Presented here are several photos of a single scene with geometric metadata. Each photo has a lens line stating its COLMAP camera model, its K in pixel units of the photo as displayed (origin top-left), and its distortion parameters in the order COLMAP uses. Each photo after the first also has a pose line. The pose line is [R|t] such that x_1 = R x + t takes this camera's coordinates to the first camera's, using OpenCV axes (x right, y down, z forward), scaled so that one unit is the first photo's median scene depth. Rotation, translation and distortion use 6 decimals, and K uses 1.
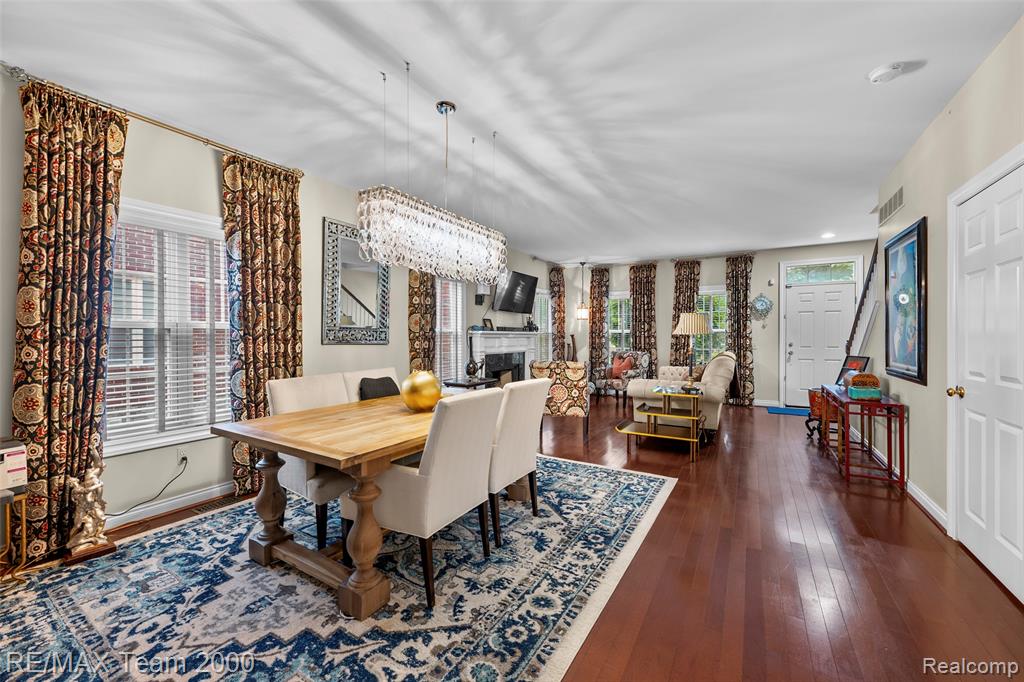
lens RADIAL K [[408.8, 0, 509.8], [0, 408.8, 337.0], [0, 0, 1]] dist [0.000074, -0.000037]
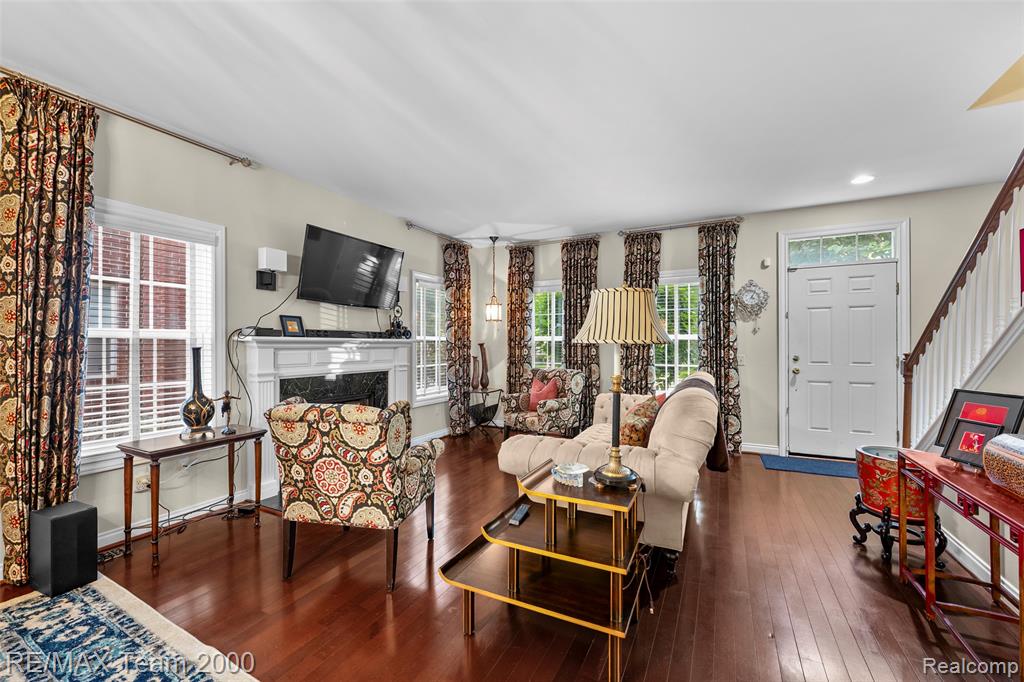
lens RADIAL K [[408.8, 0, 509.4], [0, 408.8, 342.9], [0, 0, 1]] dist [0.000074, -0.000037]
pose [[0.998547, -0.000184, 0.053879, 0.211961], [0.000505, 0.999982, -0.005932, -0.003024], [-0.053876, 0.005951, 0.998530, 0.402686]]
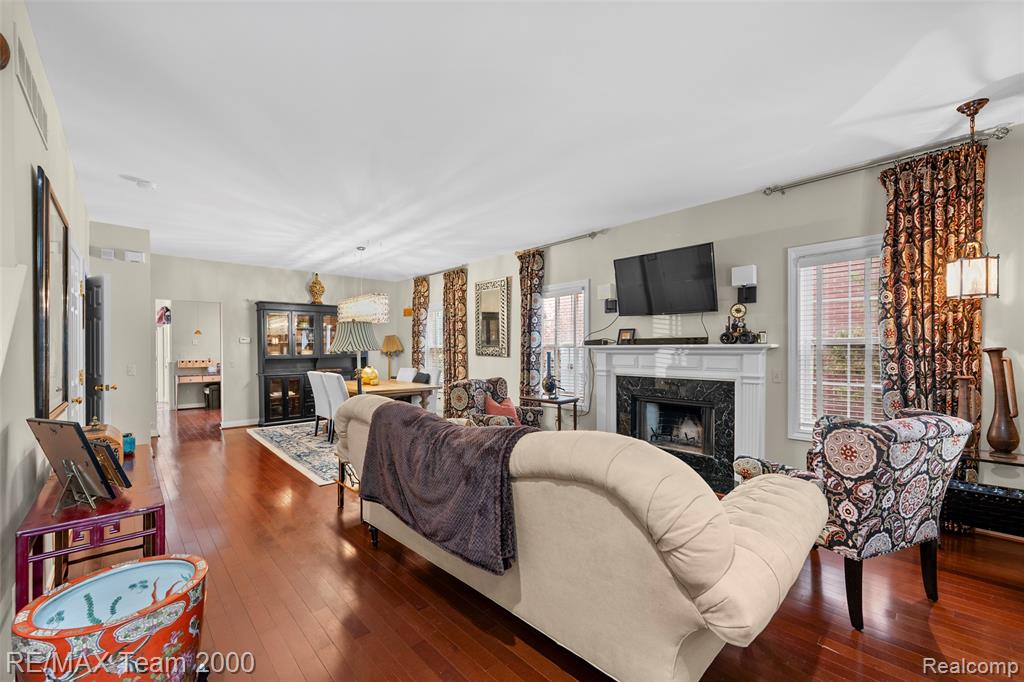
lens RADIAL K [[408.8, 0, 502.0], [0, 408.8, 351.6], [0, 0, 1]] dist [0.000074, -0.000037]
pose [[-0.286243, 0.006599, -0.958134, 0.709378], [-0.000179, 0.999976, 0.006940, -0.007357], [0.958157, 0.002158, -0.286235, 0.962384]]
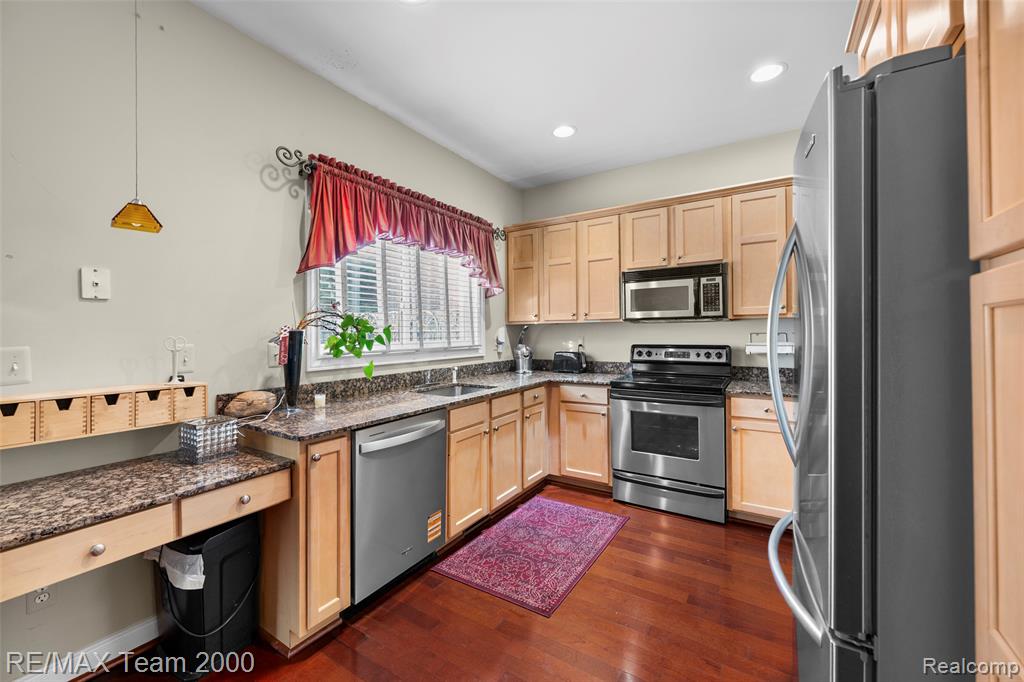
lens RADIAL K [[408.8, 0, 508.7], [0, 408.8, 332.1], [0, 0, 1]] dist [0.000074, -0.000037]
pose [[-0.023640, -0.002950, -0.999716, -0.095219], [0.001797, 0.999994, -0.002993, -0.000121], [0.999719, -0.001868, -0.023635, -0.195121]]
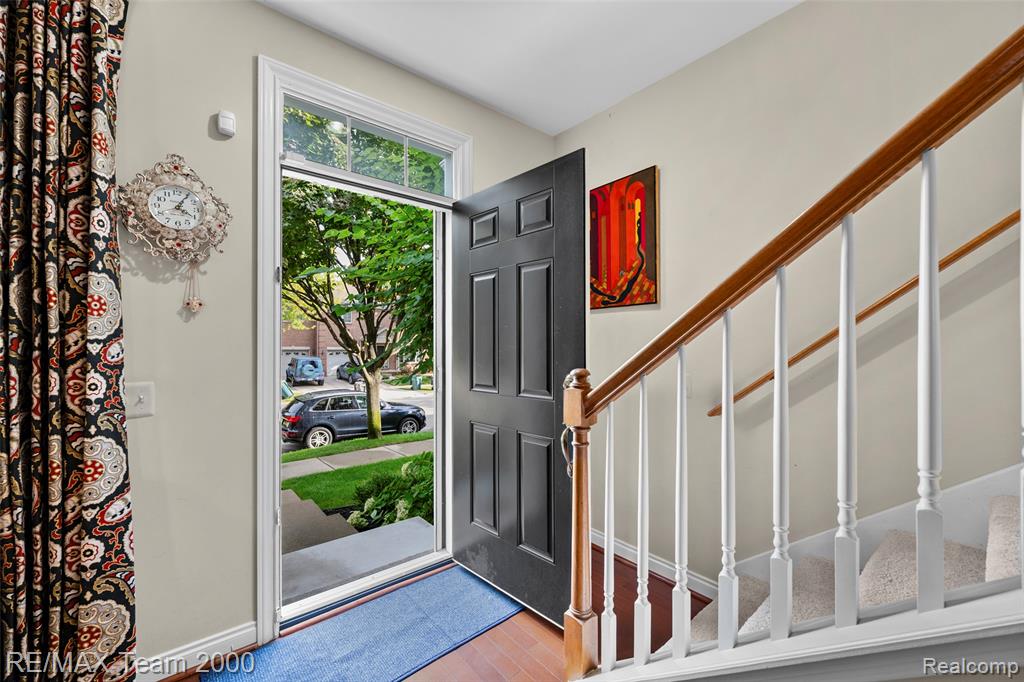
lens RADIAL K [[408.8, 0, 513.5], [0, 408.8, 341.2], [0, 0, 1]] dist [0.000074, -0.000037]
pose [[0.326967, 0.007647, 0.945005, 0.512955], [0.002198, 0.999958, -0.008852, -0.006805], [-0.945033, 0.004971, 0.326937, 0.831267]]
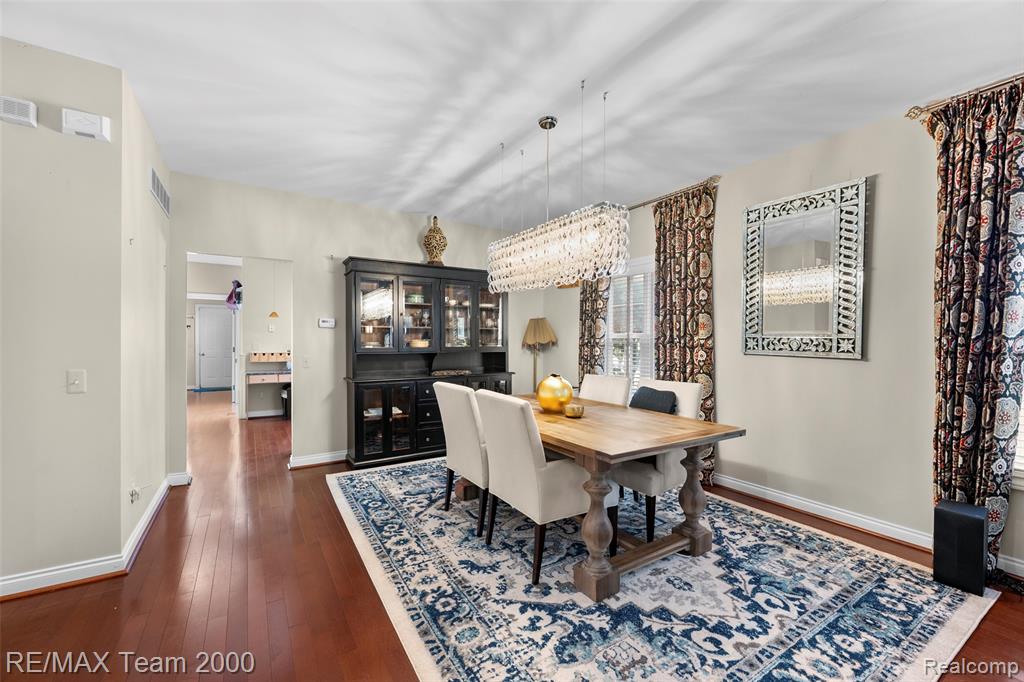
lens RADIAL K [[408.8, 0, 509.5], [0, 408.8, 343.5], [0, 0, 1]] dist [0.000074, -0.000037]
pose [[-0.446931, 0.003302, -0.894562, 0.332284], [-0.009478, 0.999920, 0.008426, -0.004581], [0.894518, 0.012245, -0.446864, 0.566537]]
